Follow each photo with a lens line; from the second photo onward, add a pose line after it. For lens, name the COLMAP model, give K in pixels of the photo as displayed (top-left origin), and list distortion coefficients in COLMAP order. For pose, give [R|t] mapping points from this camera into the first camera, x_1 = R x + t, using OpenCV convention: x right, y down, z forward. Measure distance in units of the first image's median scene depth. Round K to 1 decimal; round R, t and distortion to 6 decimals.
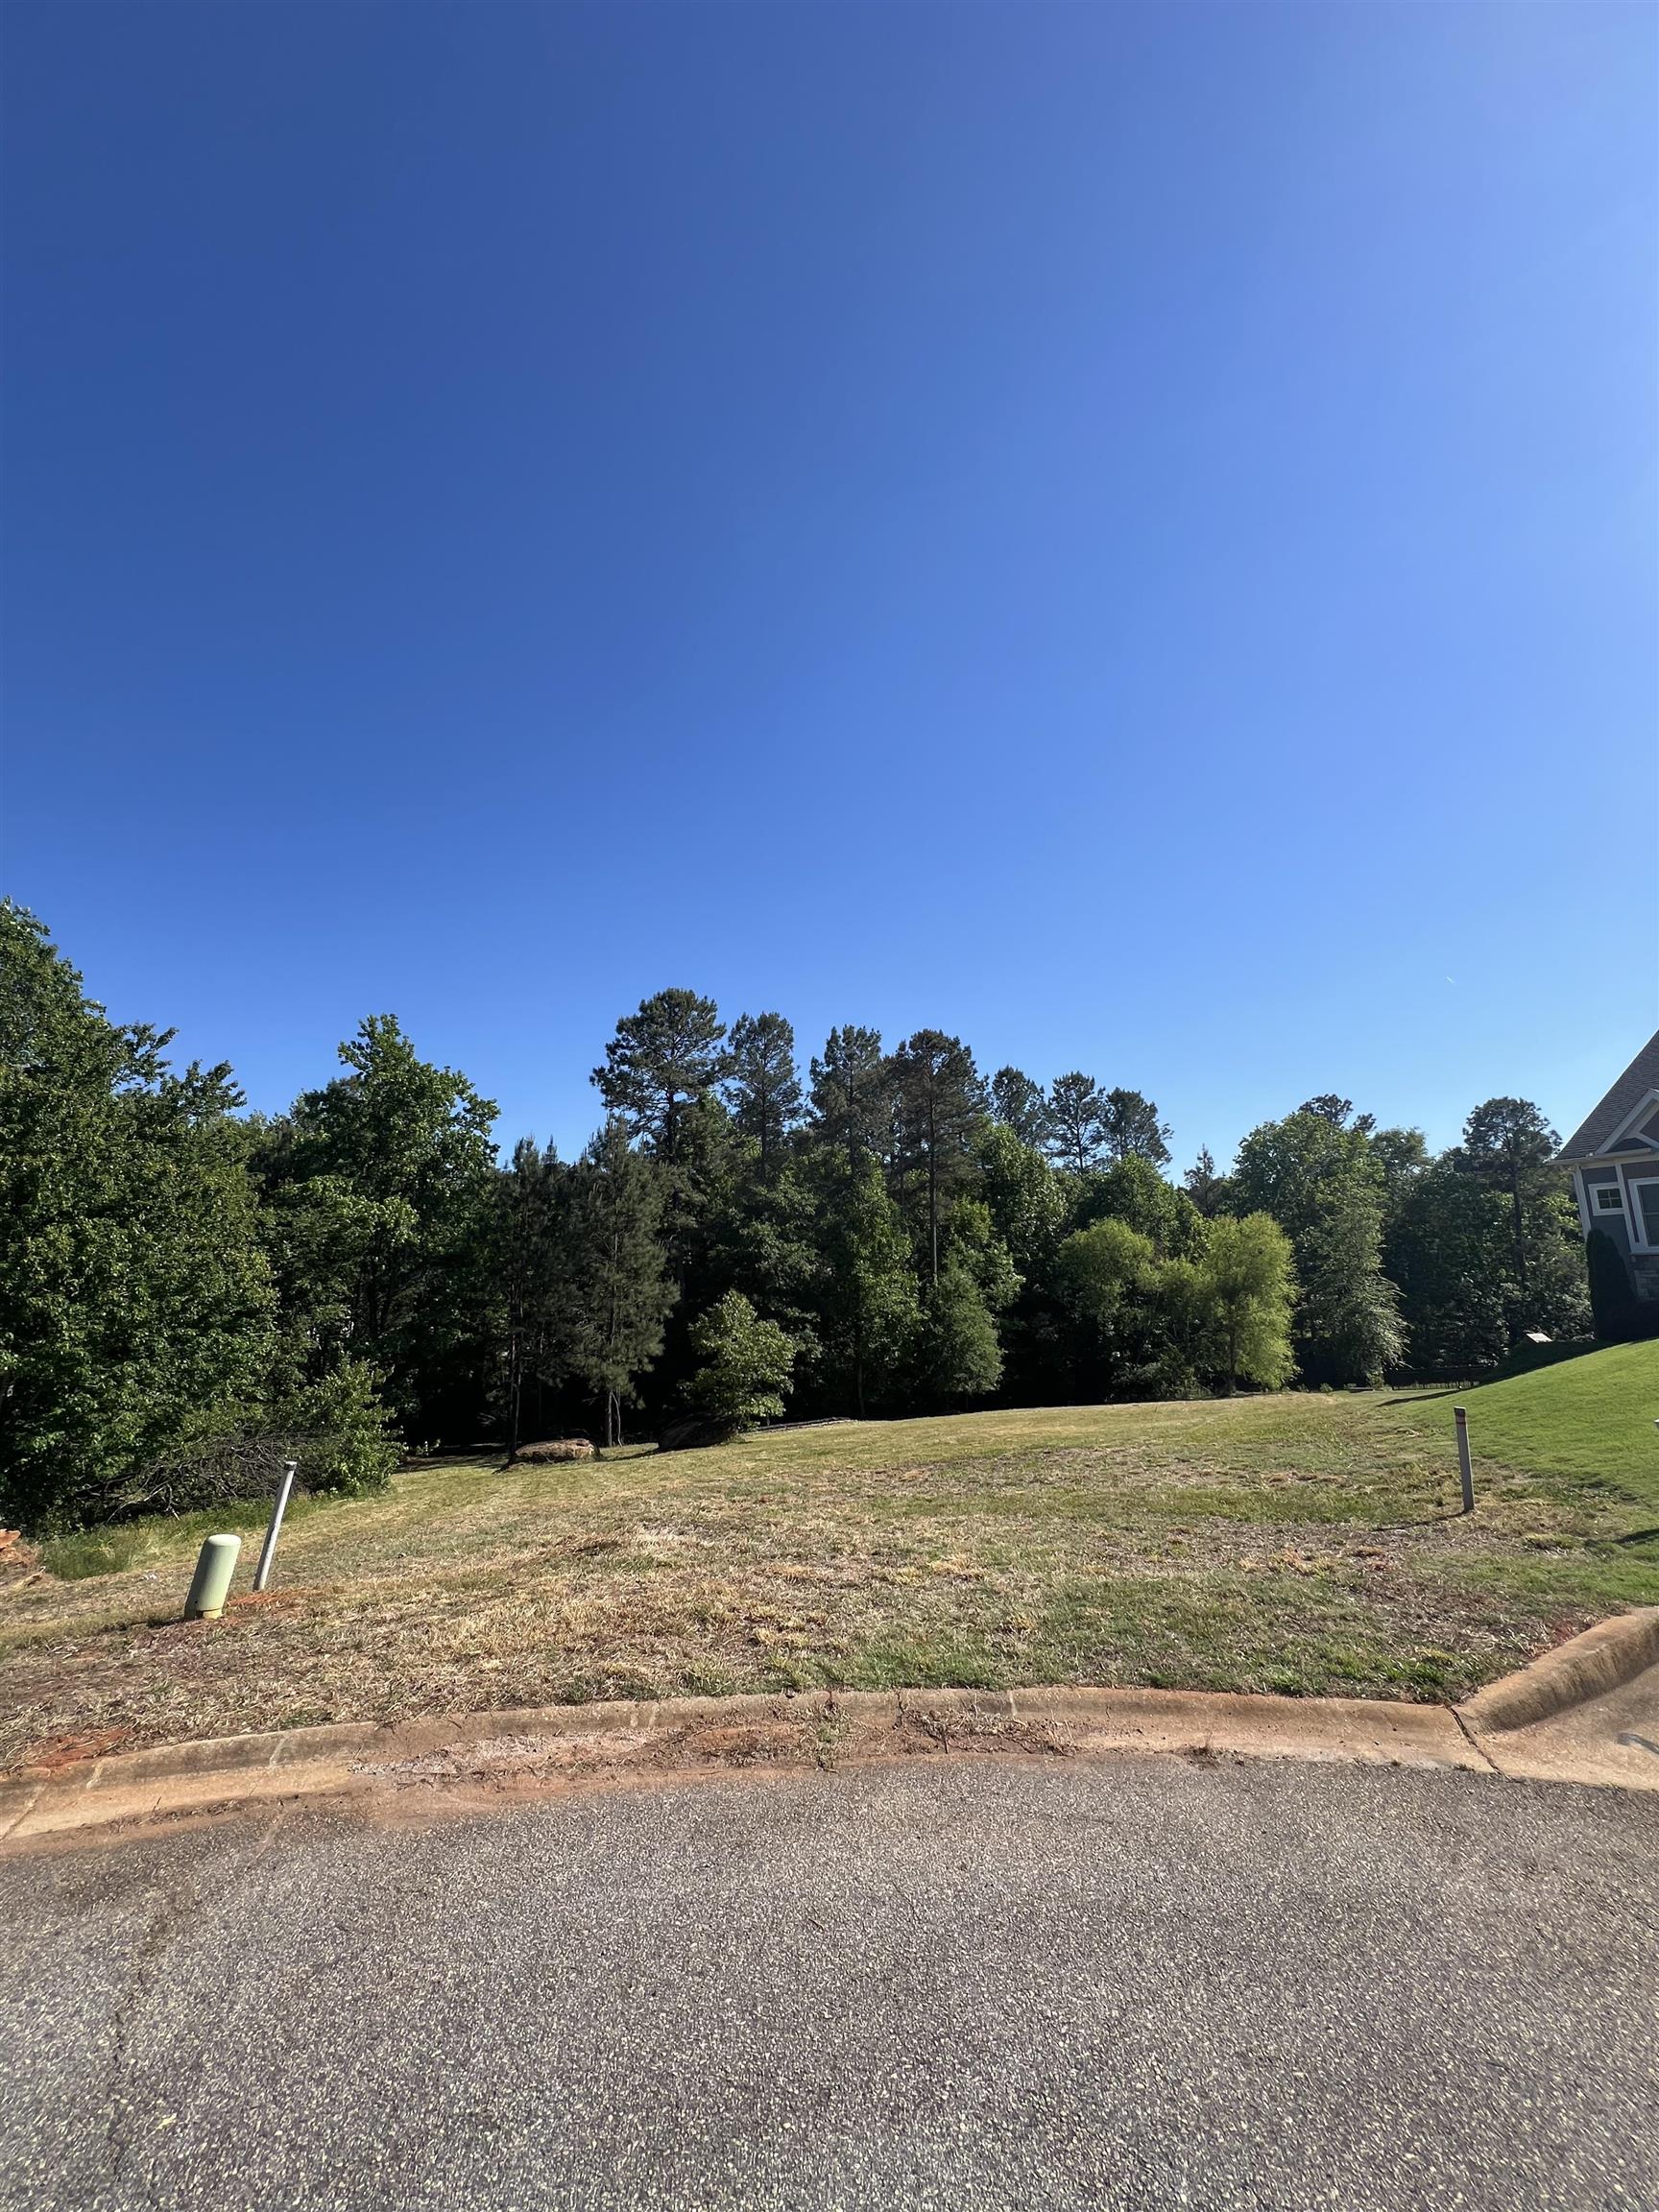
lens RADIAL K [[887.3, 0, 829.5], [0, 887.3, 1106.0], [0, 0, 1]] dist [-0.002744, -0.000342]
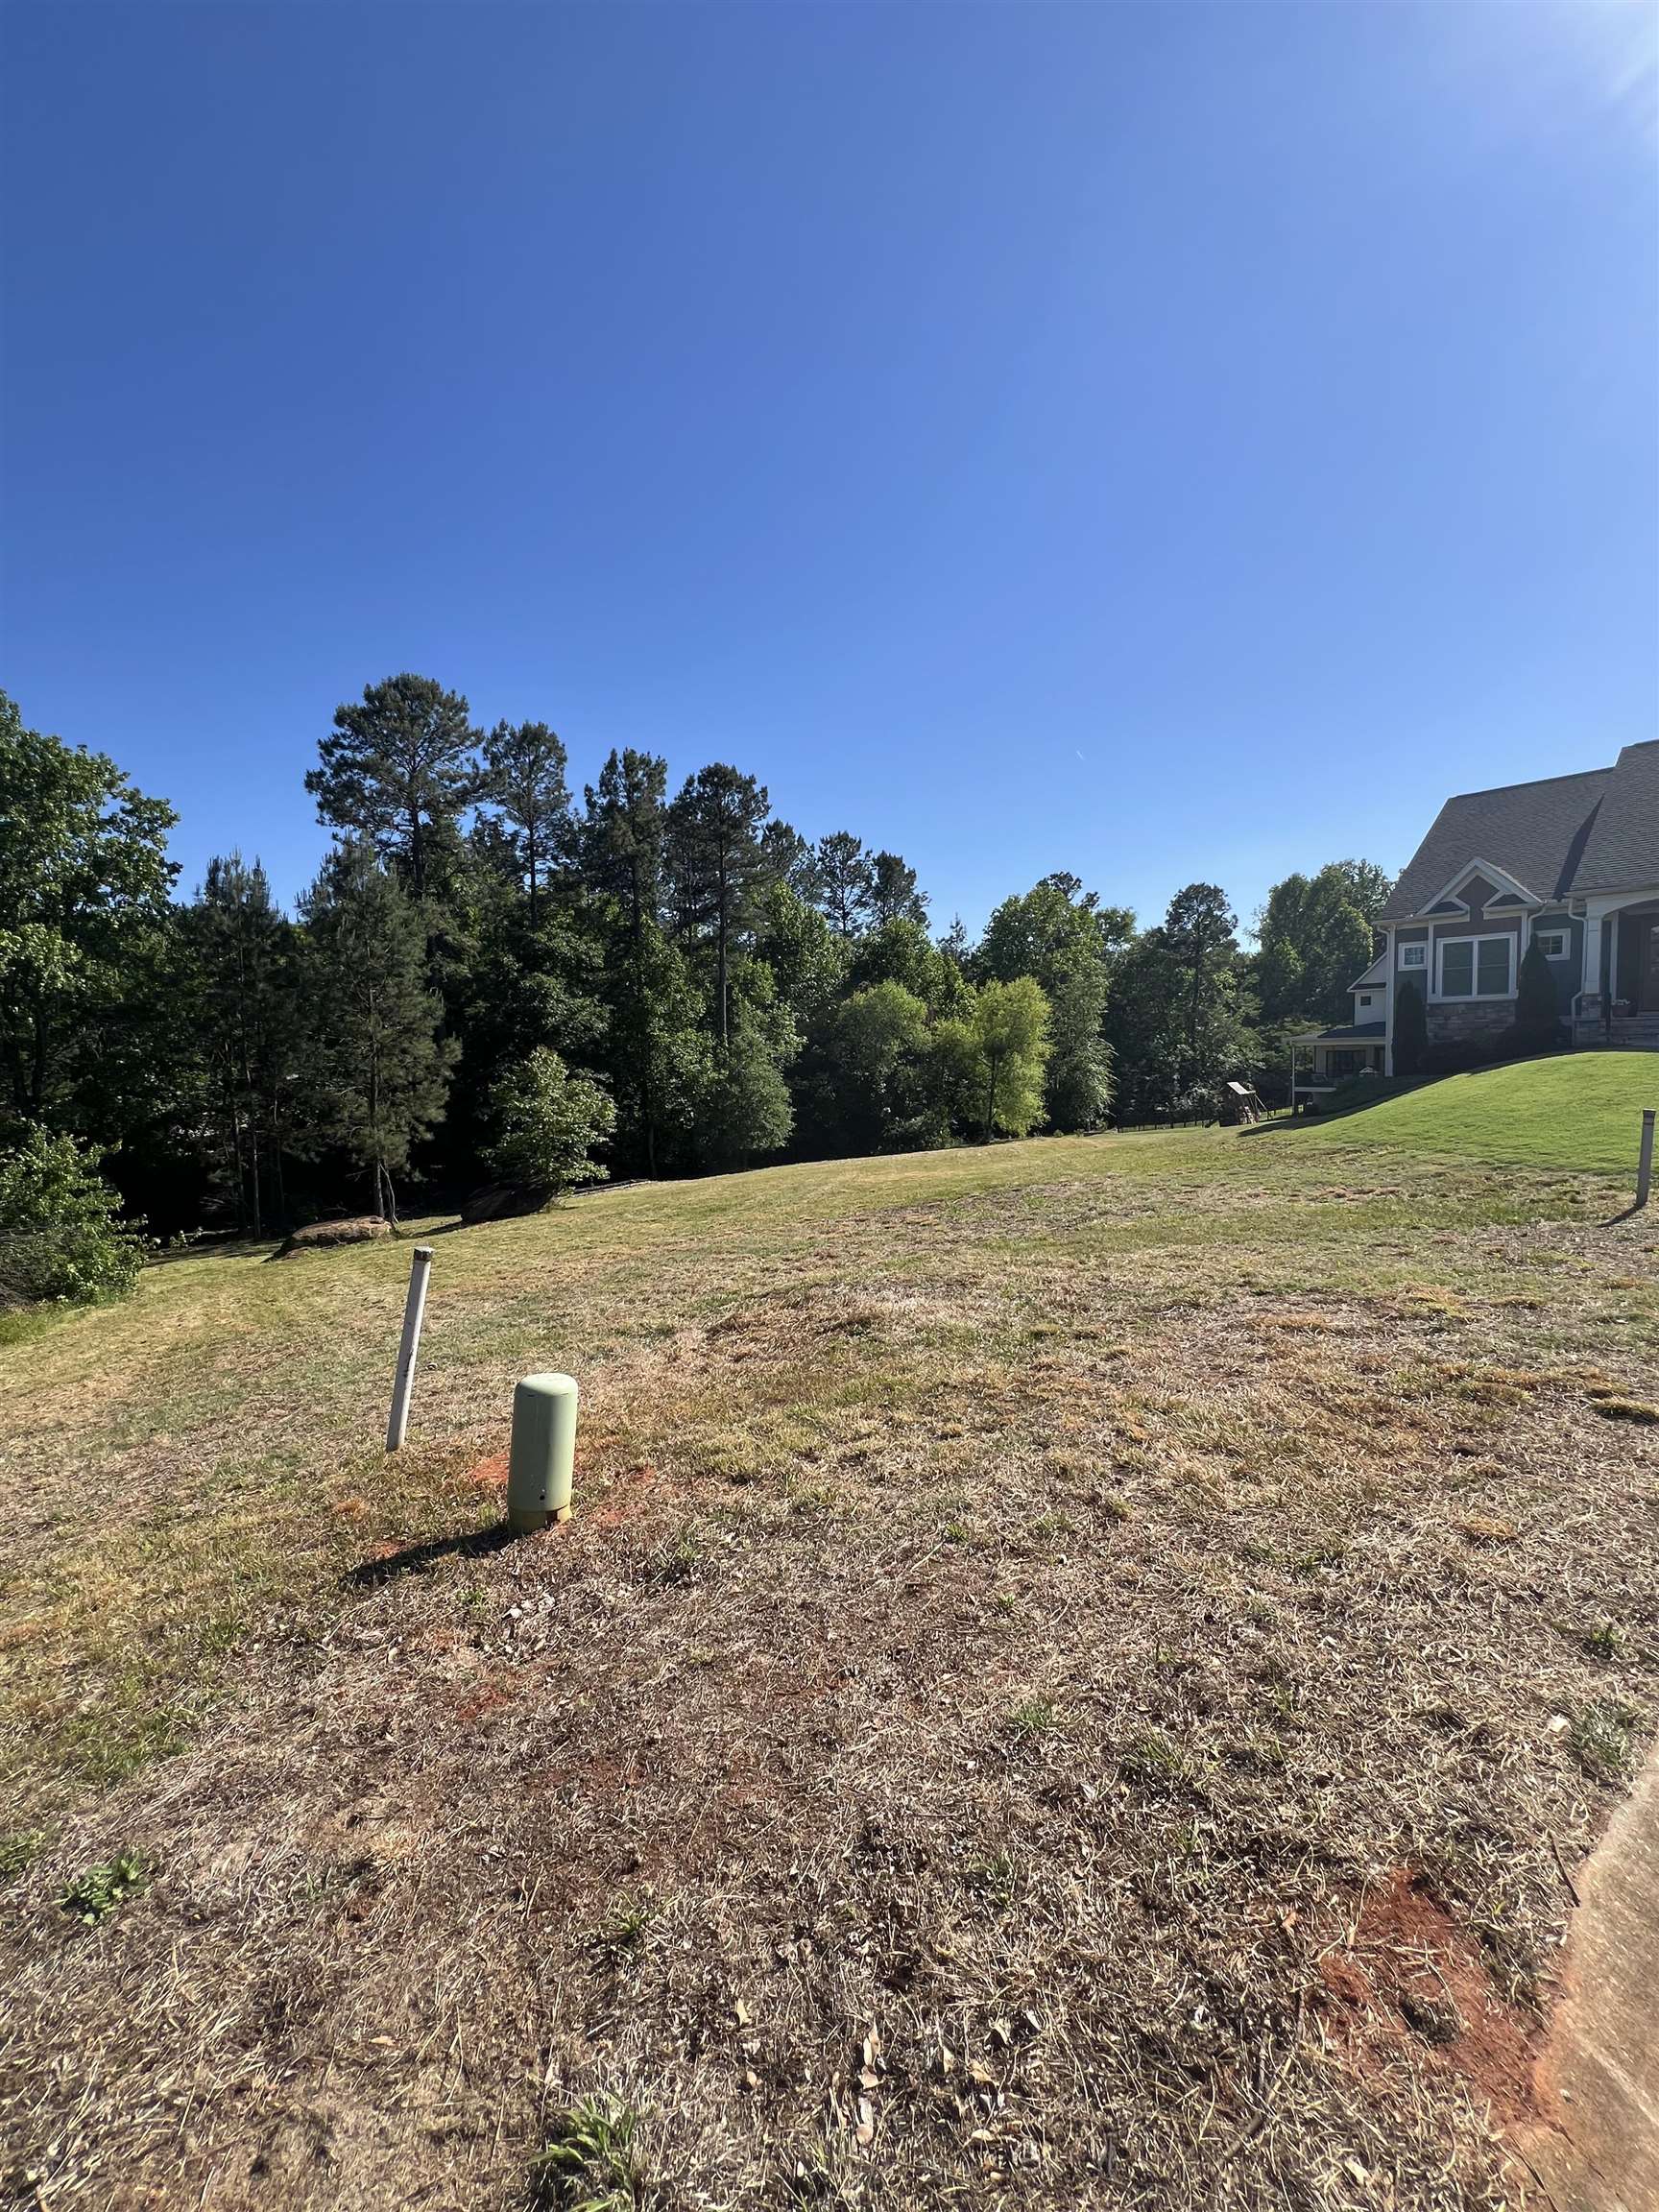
lens RADIAL K [[887.3, 0, 829.5], [0, 887.3, 1106.0], [0, 0, 1]] dist [-0.002744, -0.000342]
pose [[0.943734, -0.025586, 0.329714, -0.094834], [-0.058478, 0.968380, 0.242530, 0.026372], [-0.325494, -0.248165, 0.912397, 0.068998]]
